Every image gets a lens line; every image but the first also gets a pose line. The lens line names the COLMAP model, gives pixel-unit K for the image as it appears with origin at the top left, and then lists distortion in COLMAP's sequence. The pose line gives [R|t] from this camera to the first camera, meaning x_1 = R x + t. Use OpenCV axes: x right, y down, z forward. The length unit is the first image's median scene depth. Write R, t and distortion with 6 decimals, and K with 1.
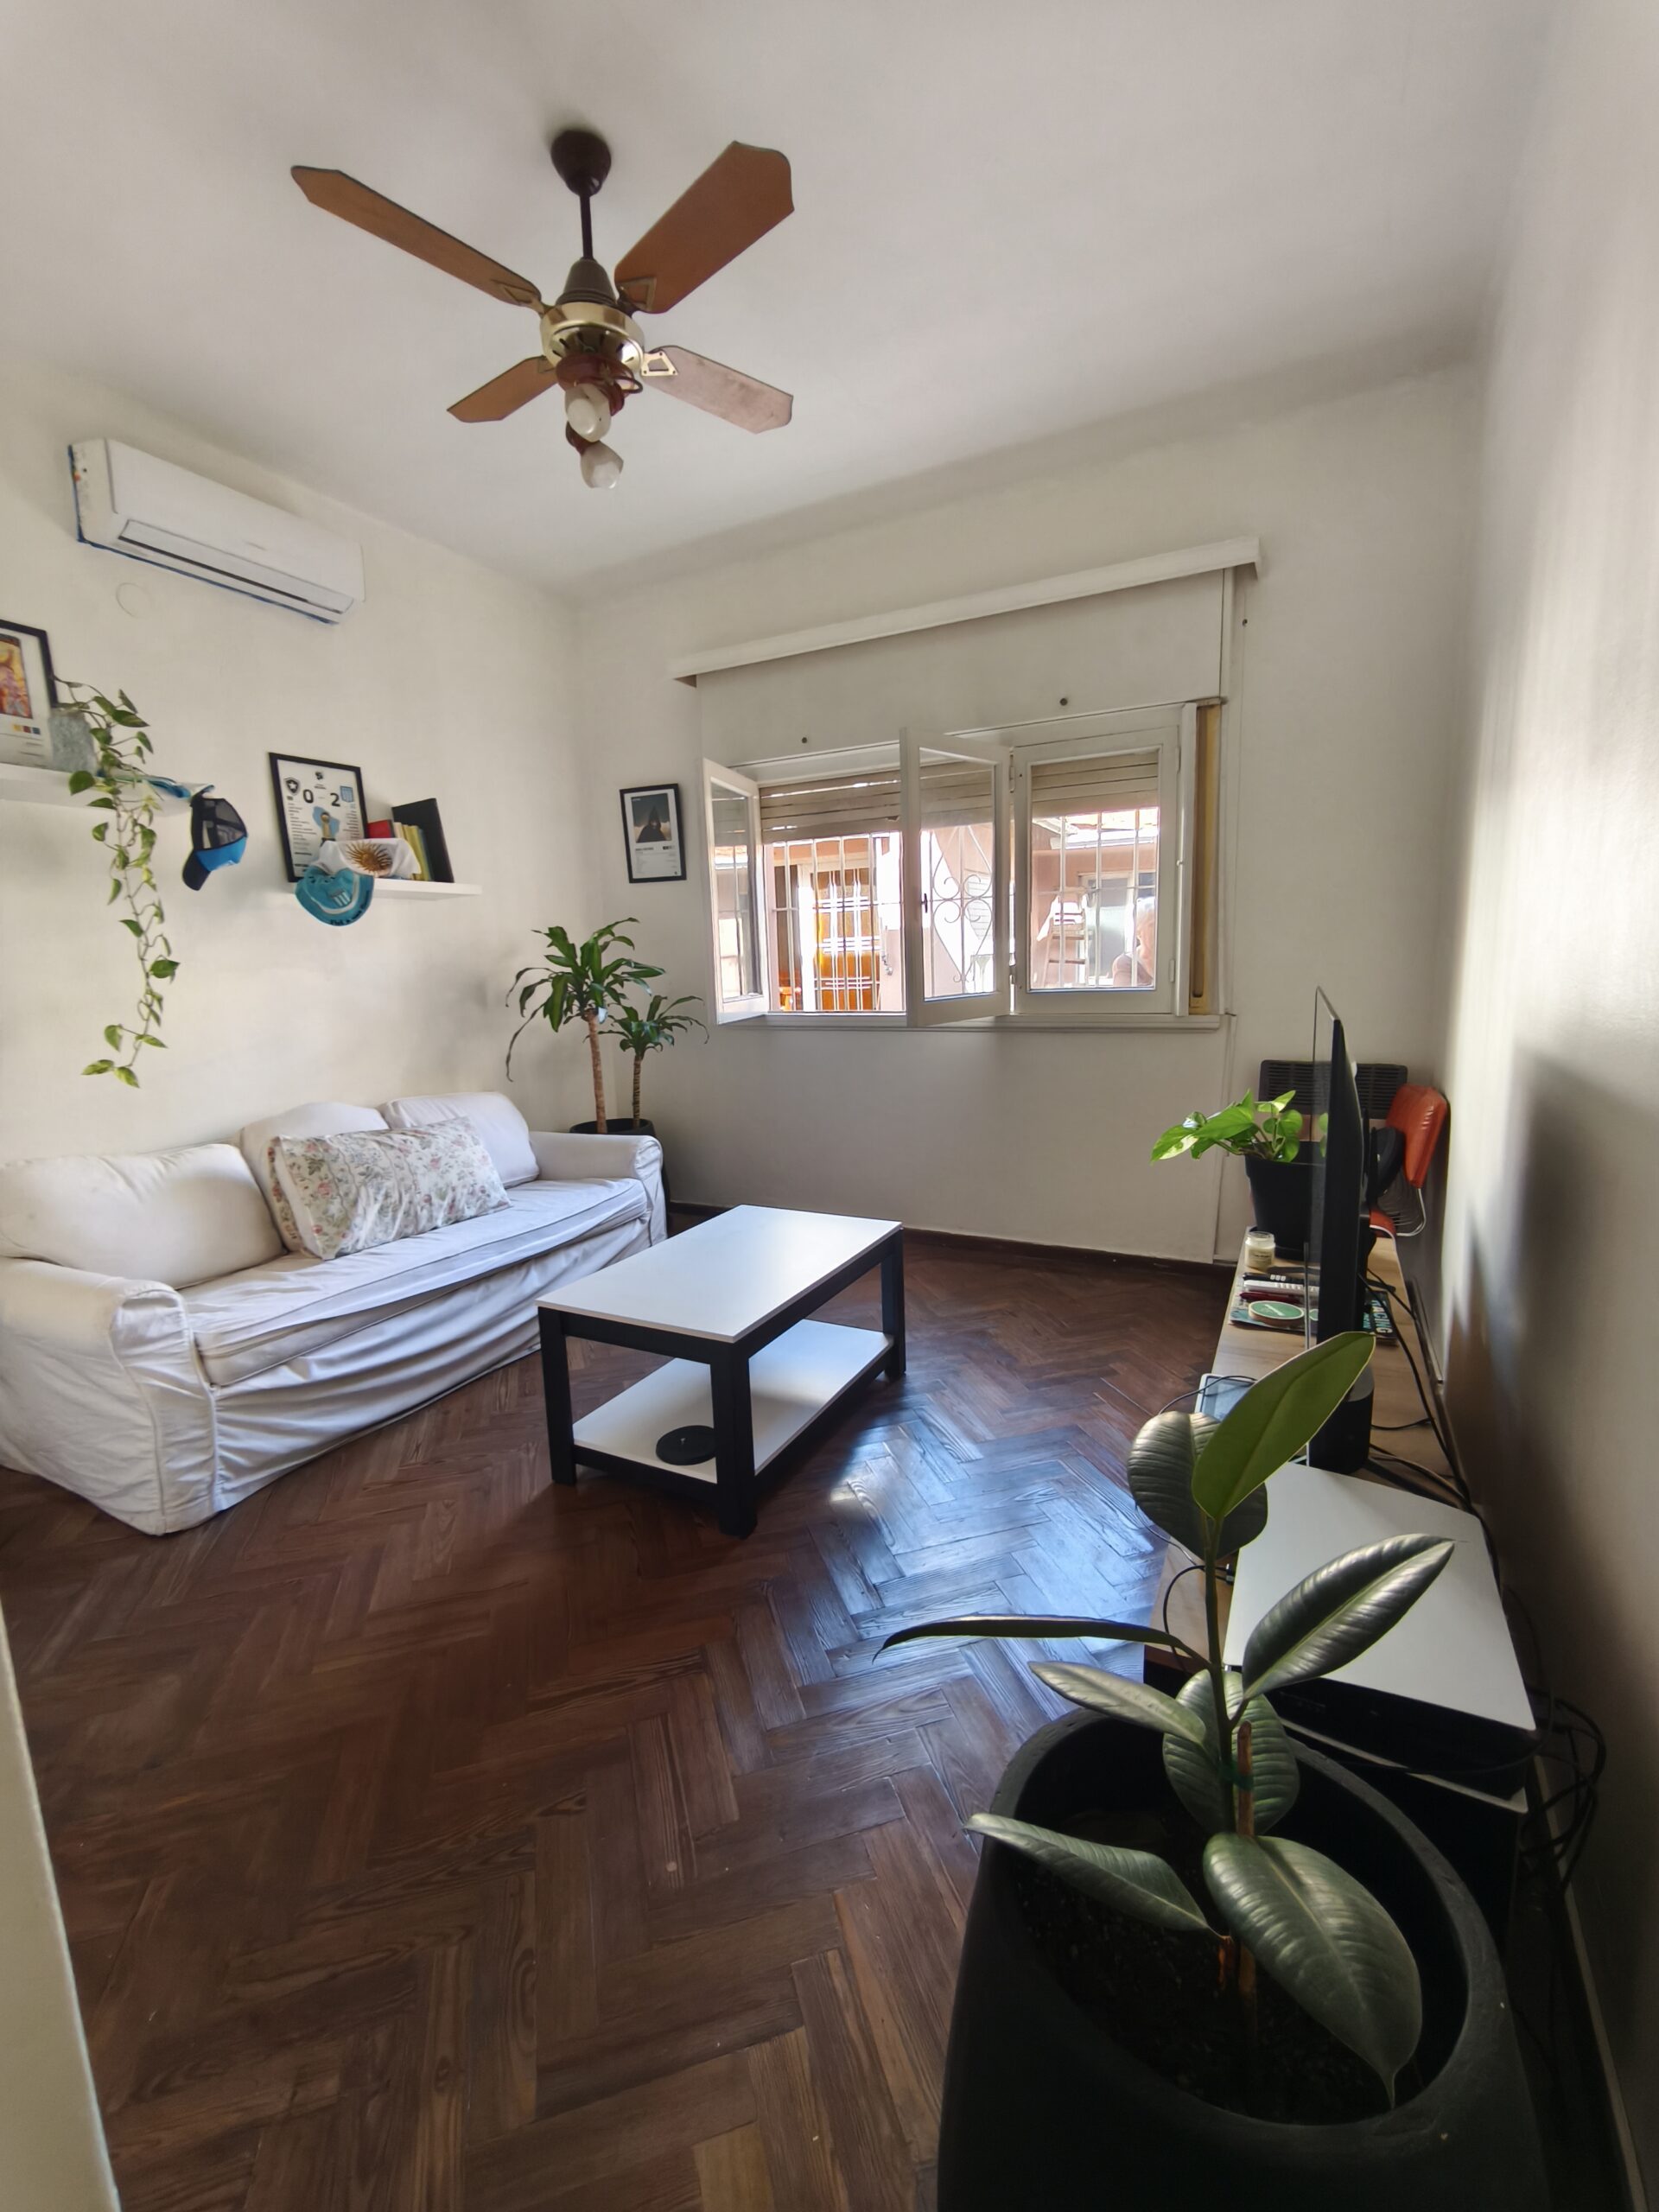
lens RADIAL K [[932.6, 0, 828.0], [0, 932.6, 1104.7], [0, 0, 1]] dist [-0.008293, 0.001310]
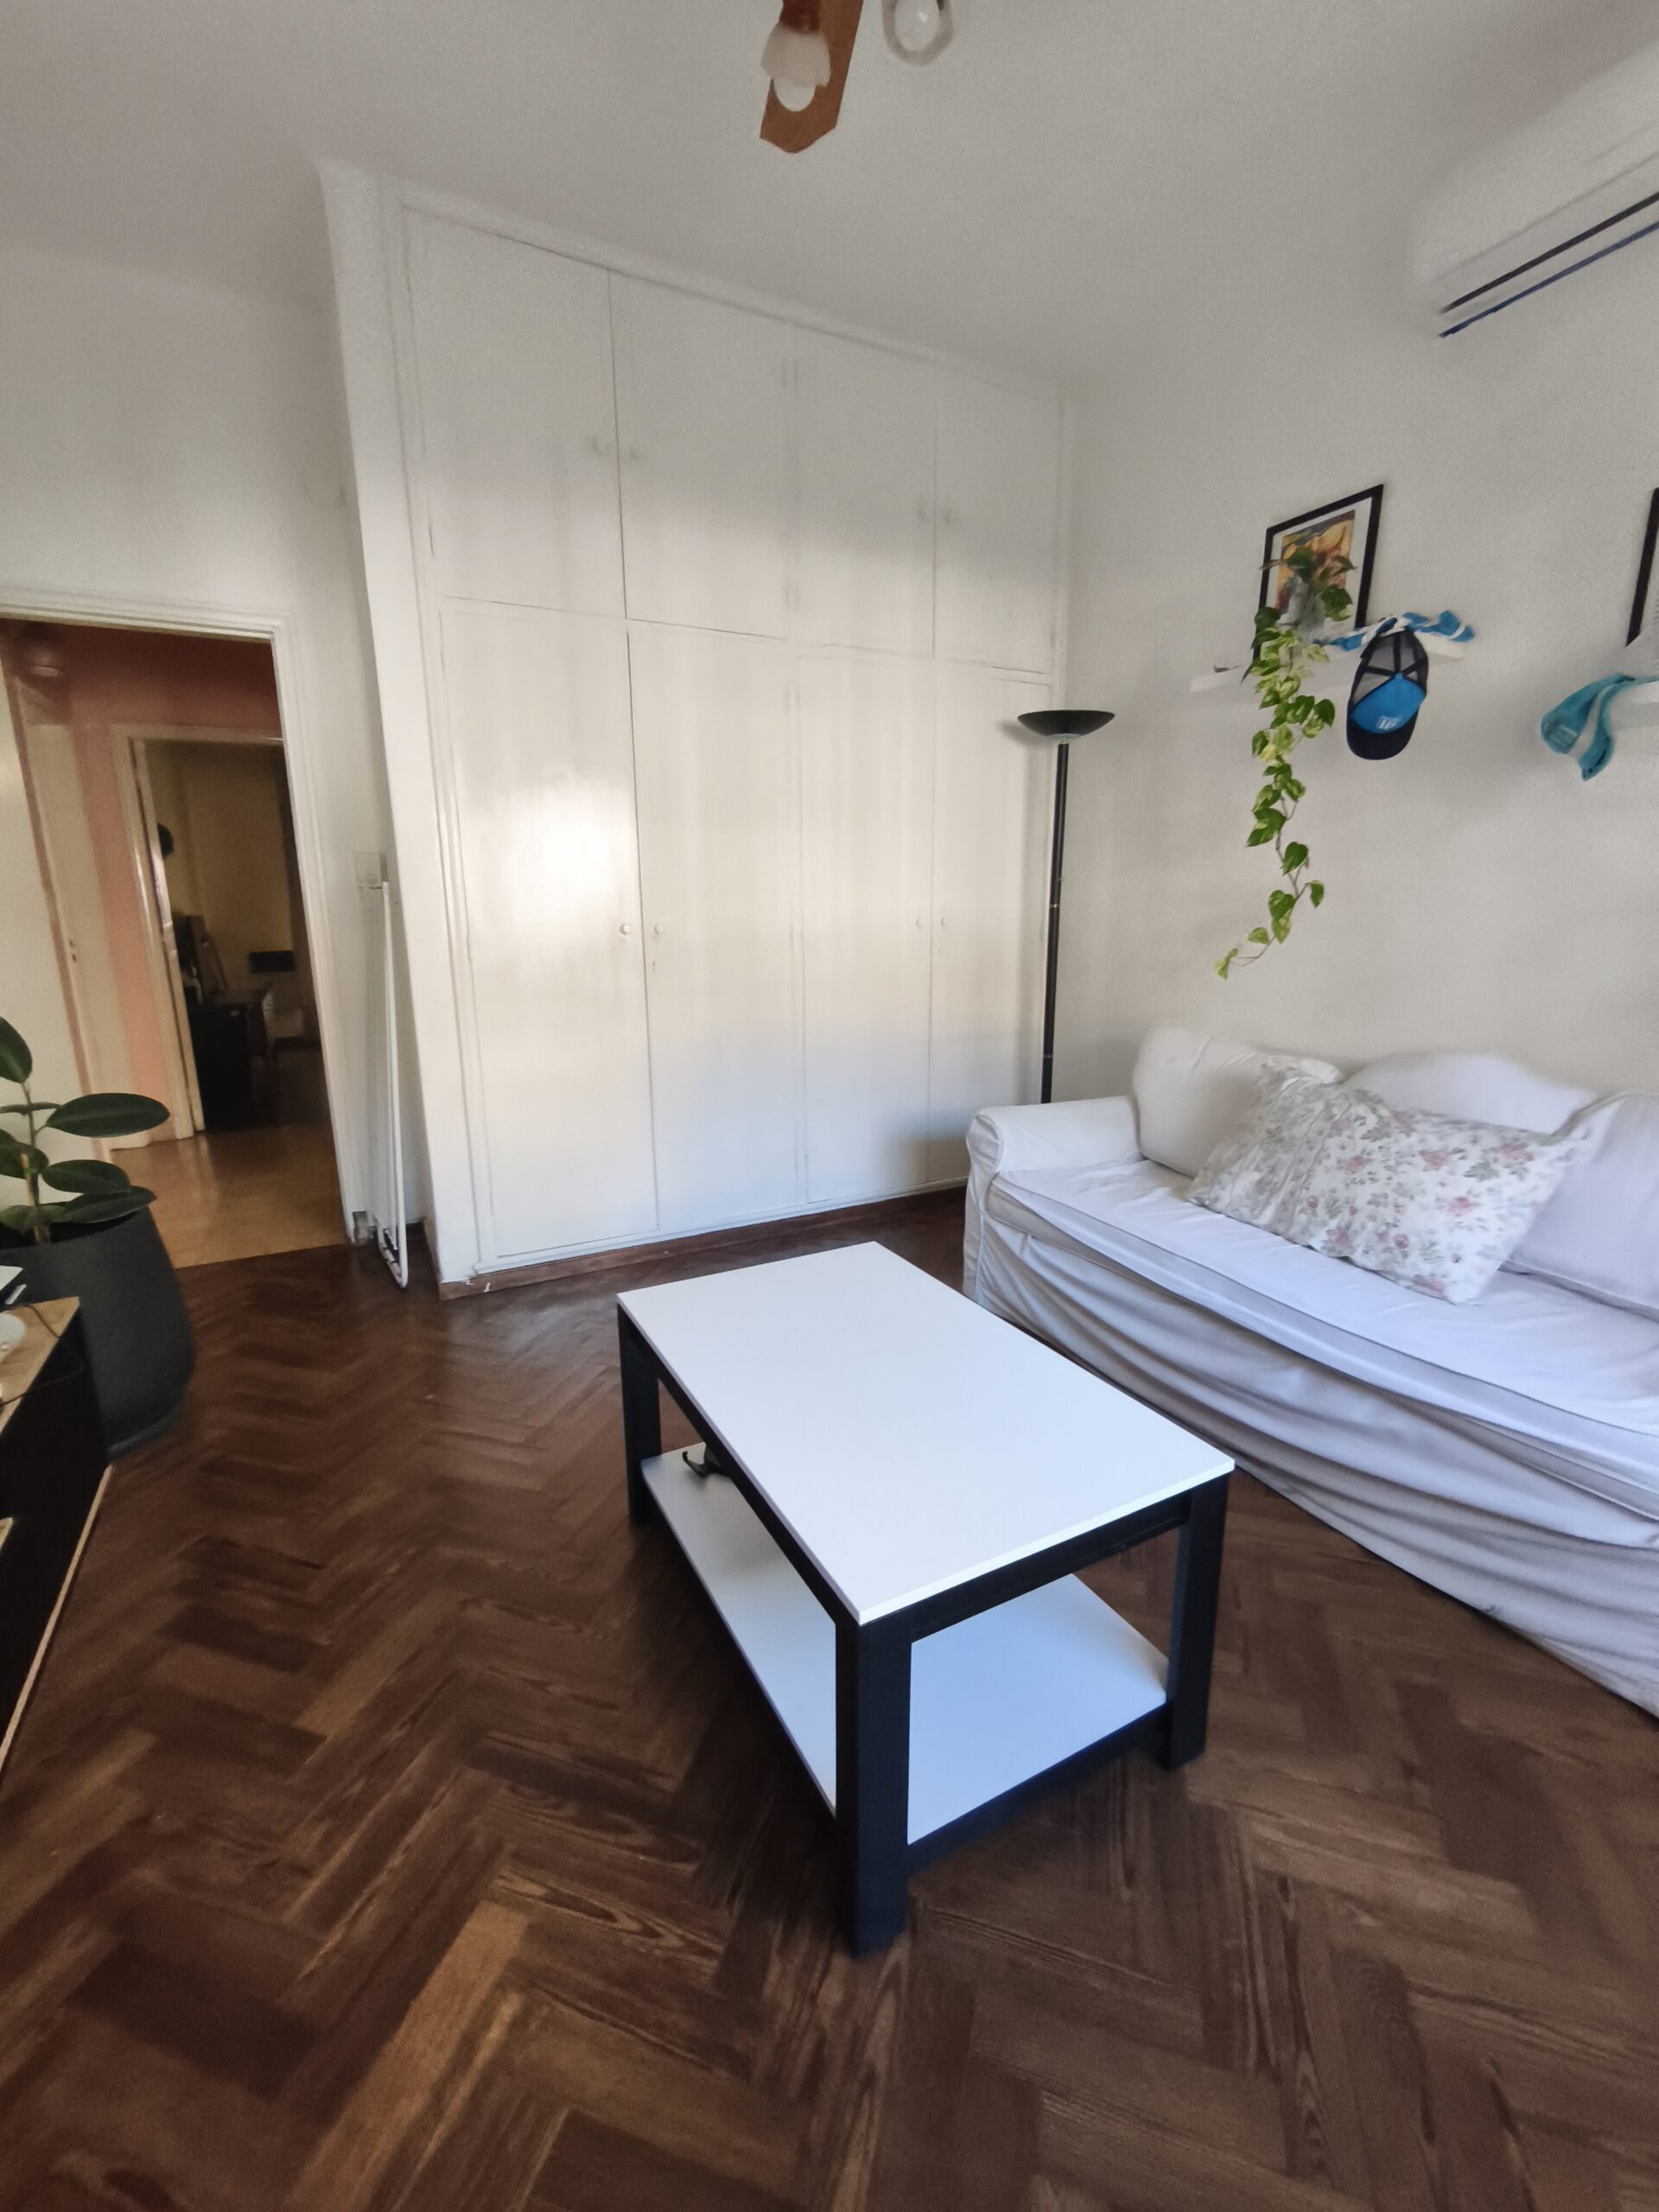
lens RADIAL K [[932.6, 0, 824.5], [0, 932.6, 1118.4], [0, 0, 1]] dist [-0.008293, 0.001310]
pose [[-0.567774, 0.221755, -0.792753, 0.305908], [-0.104491, 0.935827, 0.336614, -0.151368], [0.816526, 0.273957, -0.508167, 1.053247]]
